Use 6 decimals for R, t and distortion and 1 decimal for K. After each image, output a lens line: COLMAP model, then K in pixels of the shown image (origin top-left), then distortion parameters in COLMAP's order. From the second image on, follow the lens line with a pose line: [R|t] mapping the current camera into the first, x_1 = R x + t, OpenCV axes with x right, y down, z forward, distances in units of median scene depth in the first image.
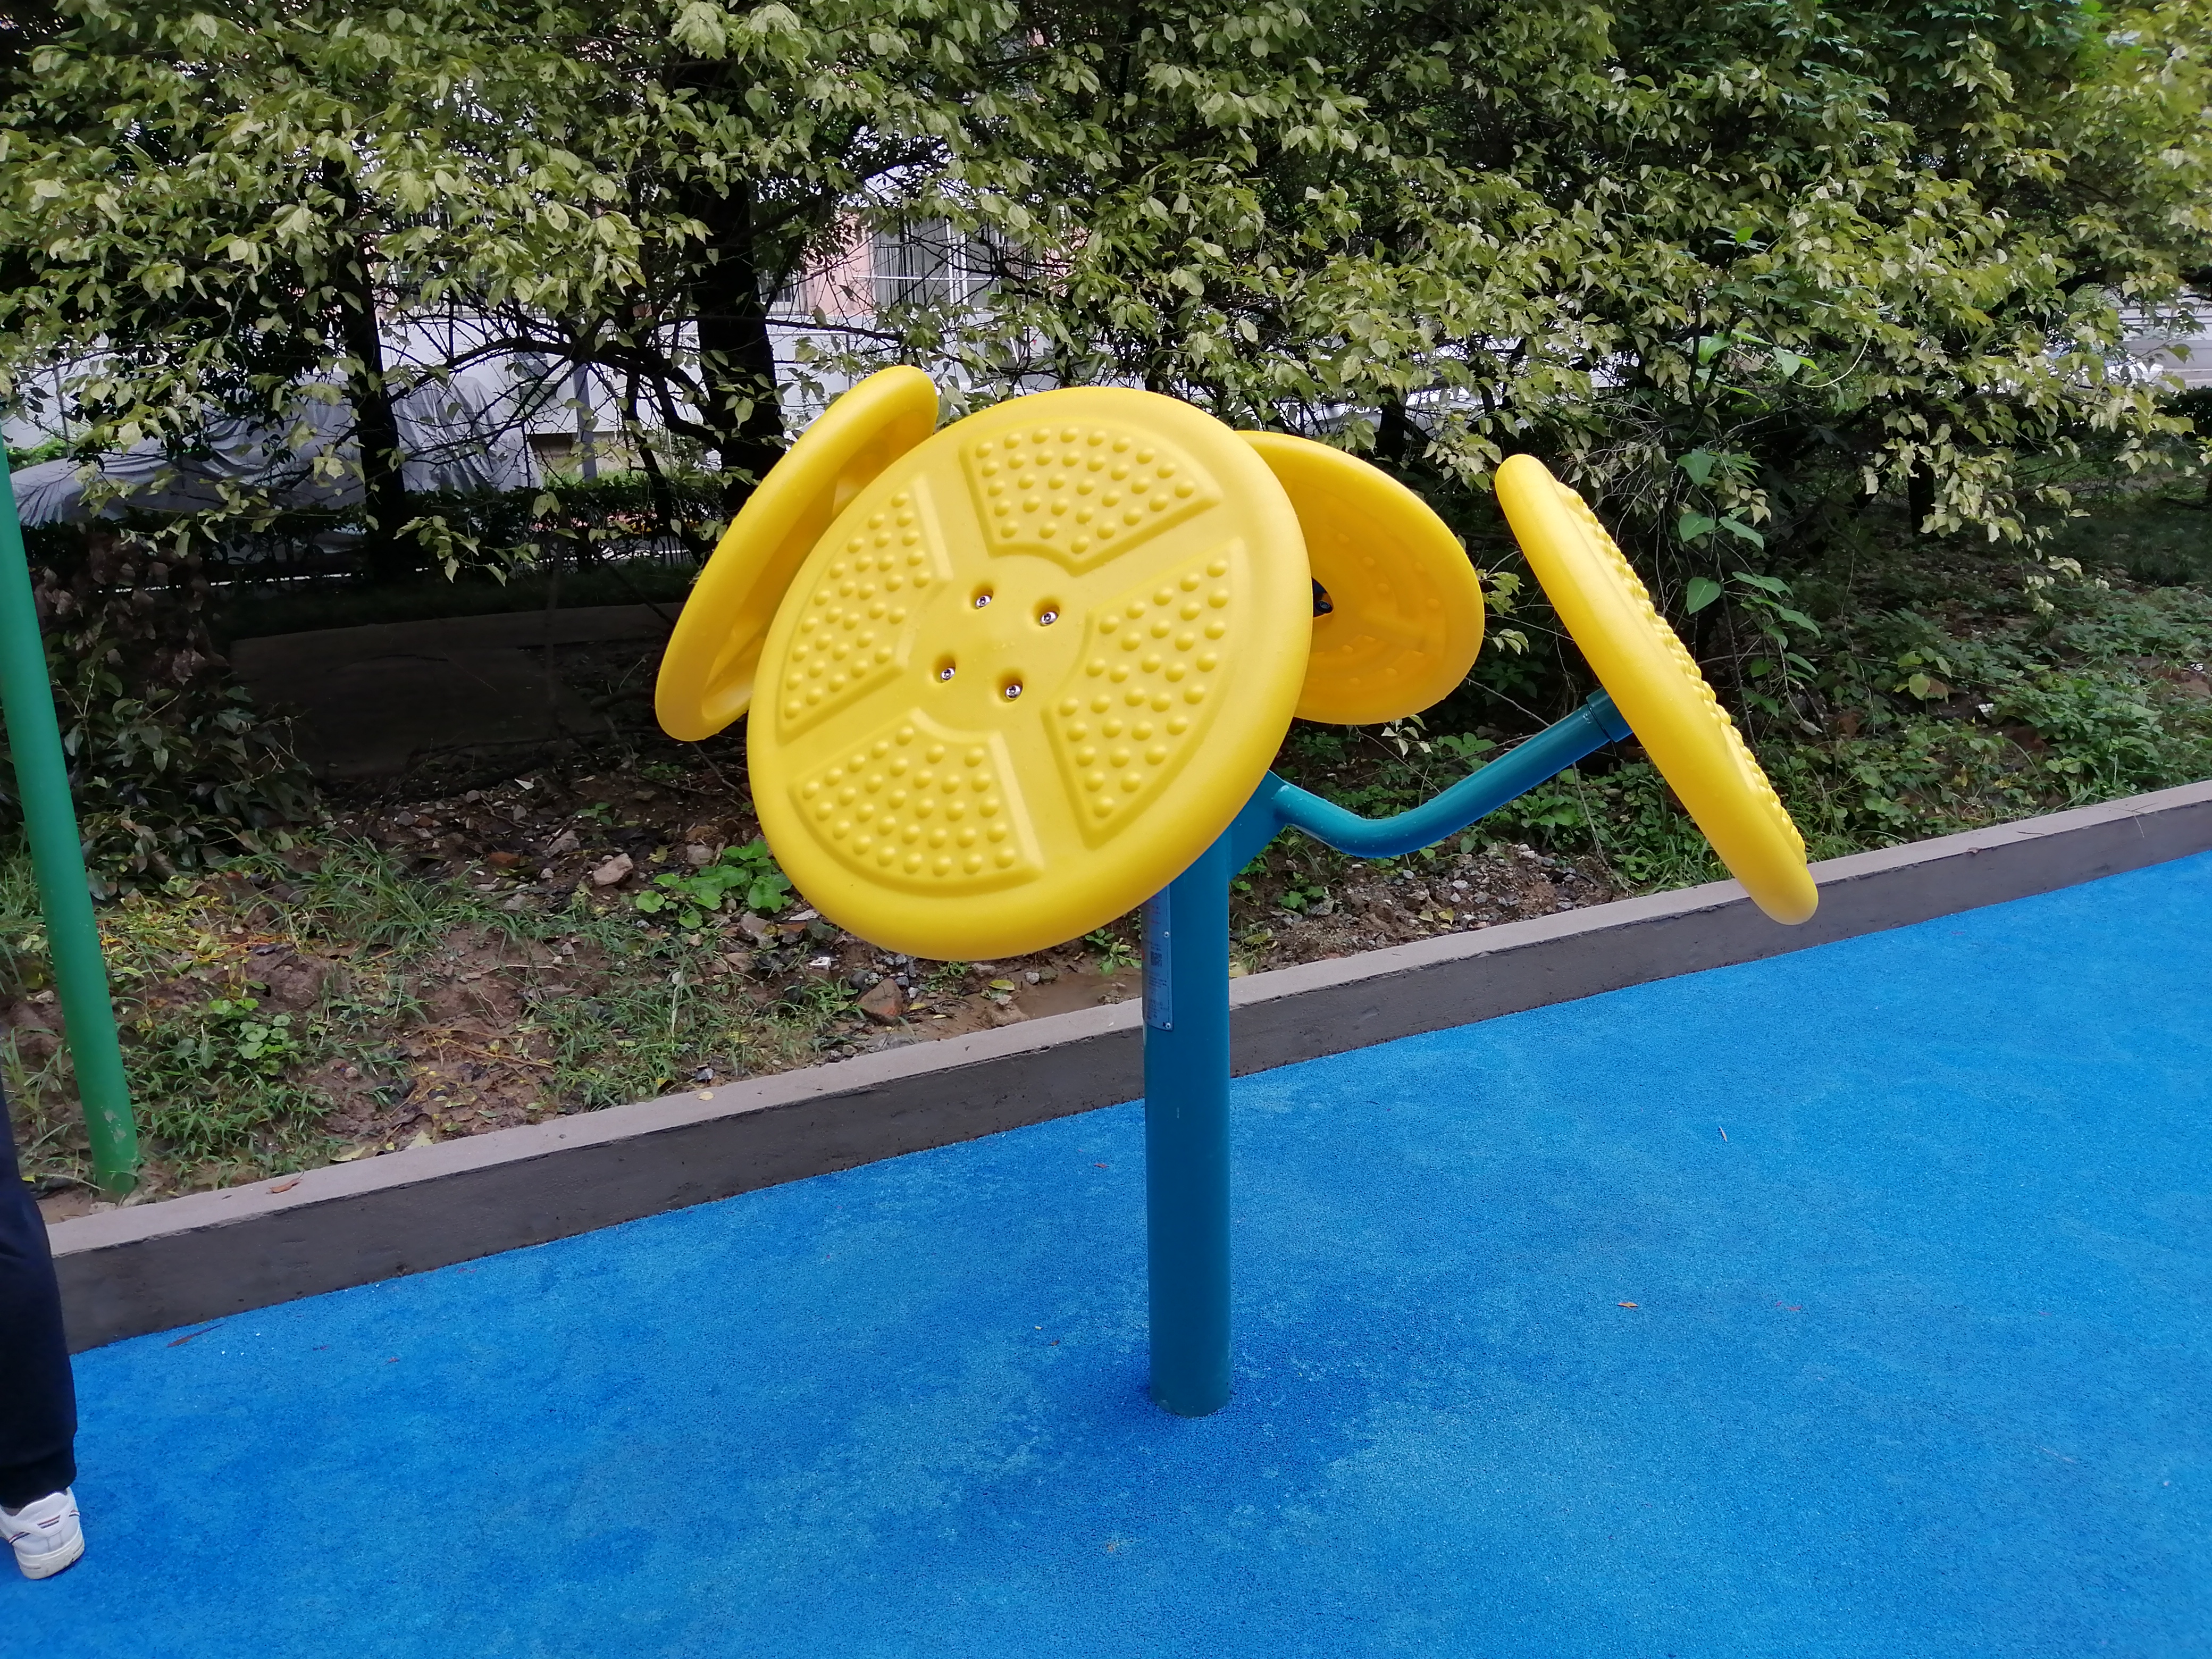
lens RADIAL K [[1857.4, 0, 1112.9], [0, 1857.4, 820.1], [0, 0, 1]] dist [0.090145, -0.148107]
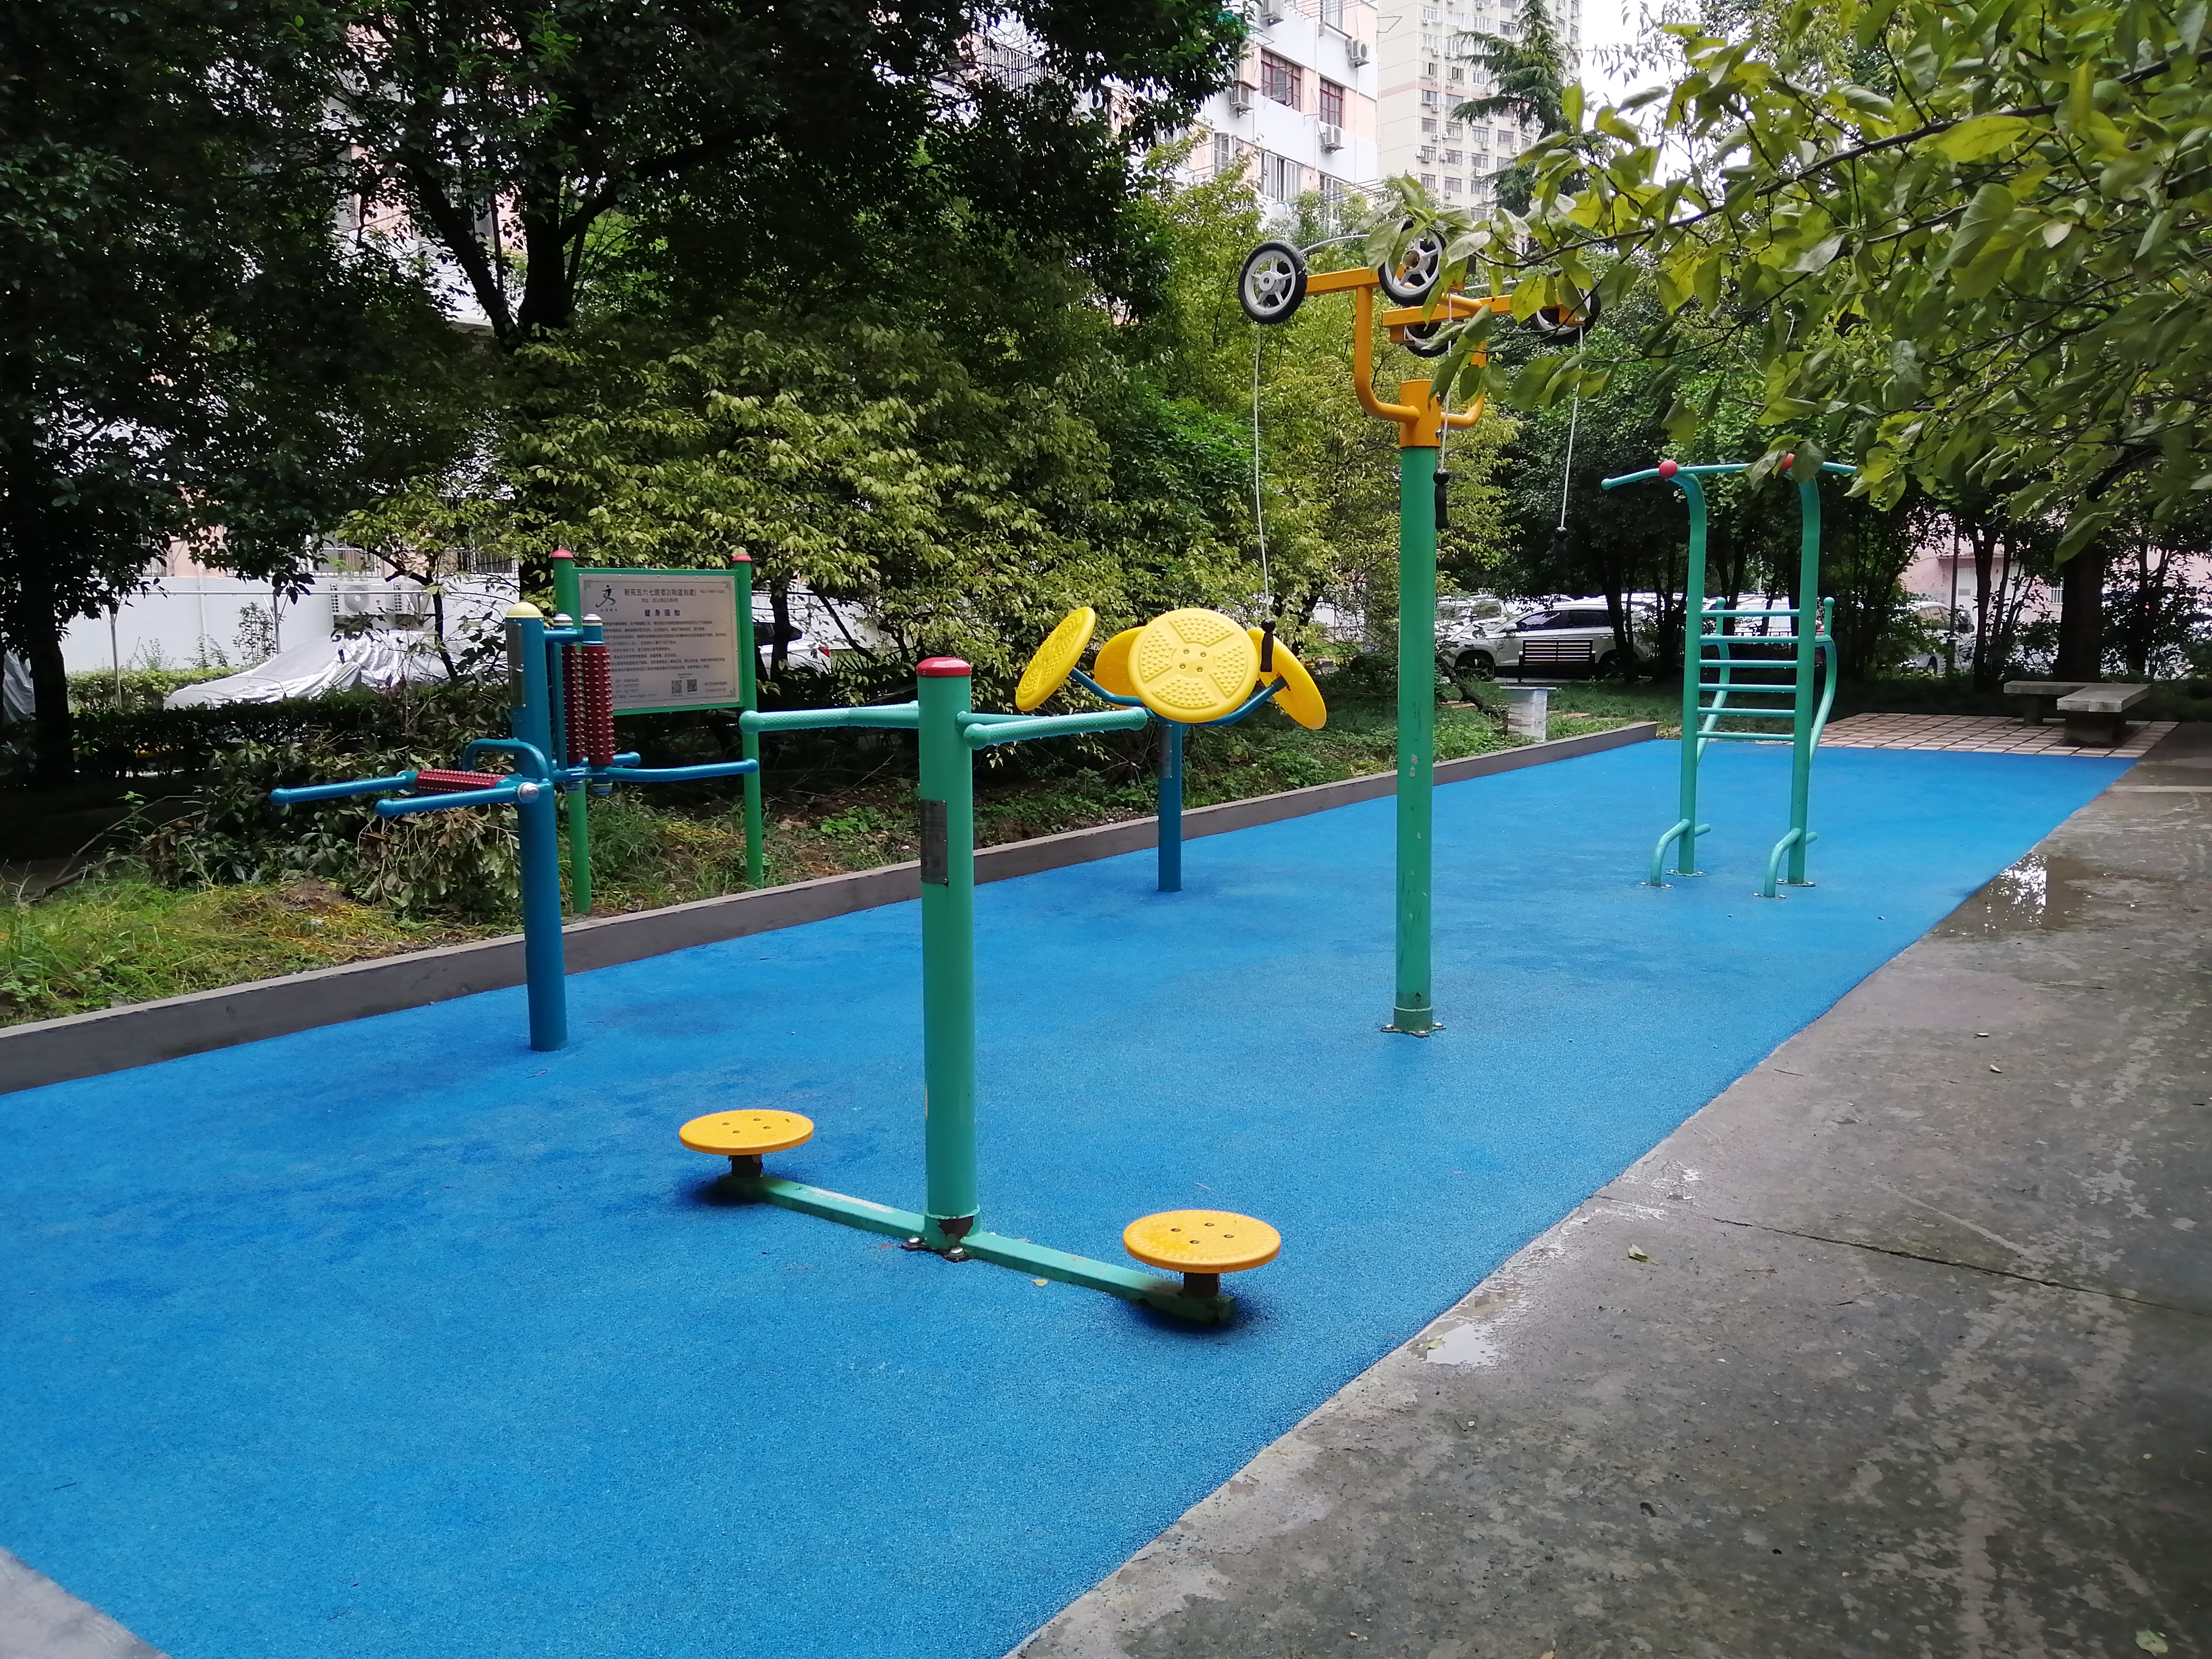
lens RADIAL K [[1857.4, 0, 1112.9], [0, 1857.4, 820.1], [0, 0, 1]] dist [0.090145, -0.148107]
pose [[0.882345, -0.040511, 0.468856, -0.855549], [0.109839, 0.986499, -0.121468, 0.293252], [-0.457606, 0.158675, 0.874882, -1.010615]]
